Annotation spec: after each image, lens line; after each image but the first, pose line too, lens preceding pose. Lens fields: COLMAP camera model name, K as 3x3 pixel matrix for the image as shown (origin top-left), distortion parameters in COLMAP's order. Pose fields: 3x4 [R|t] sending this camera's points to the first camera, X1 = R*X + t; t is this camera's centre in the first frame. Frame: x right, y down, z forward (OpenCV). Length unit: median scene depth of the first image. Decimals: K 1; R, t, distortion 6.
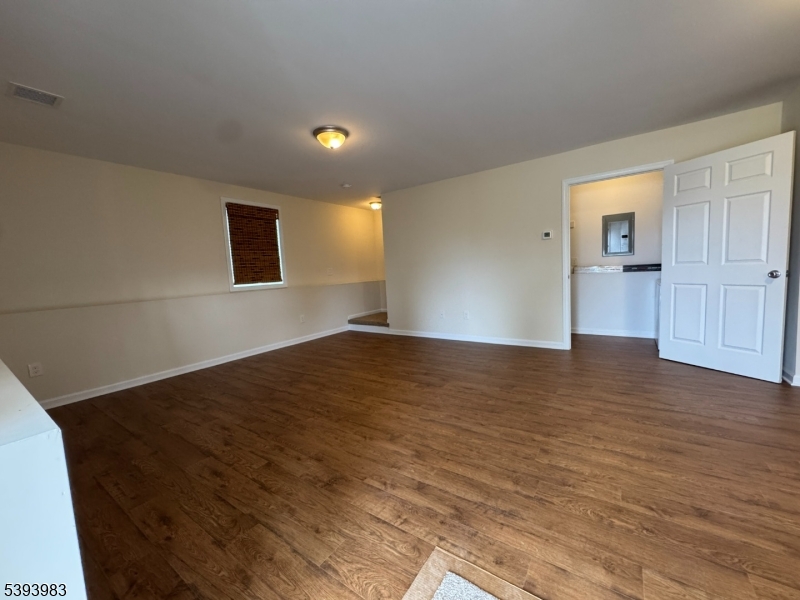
lens RADIAL K [[318.1, 0, 400.0], [0, 318.1, 300.0], [0, 0, 1]] dist [-0.001314, -0.000041]
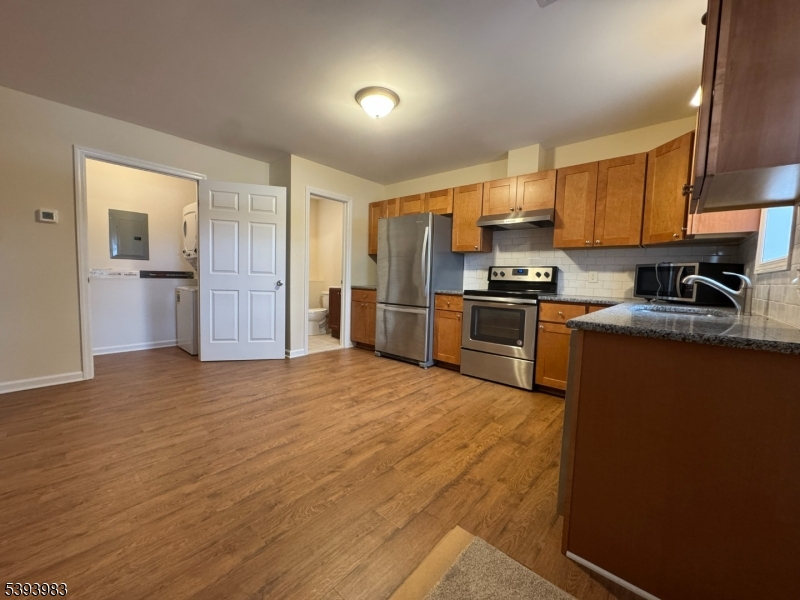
lens RADIAL K [[318.1, 0, 400.0], [0, 318.1, 300.0], [0, 0, 1]] dist [-0.001314, -0.000041]
pose [[0.112079, -0.017594, 0.993544, -0.223158], [0.056829, 0.998320, 0.011268, 0.011073], [-0.992073, 0.055200, 0.112890, 0.370370]]
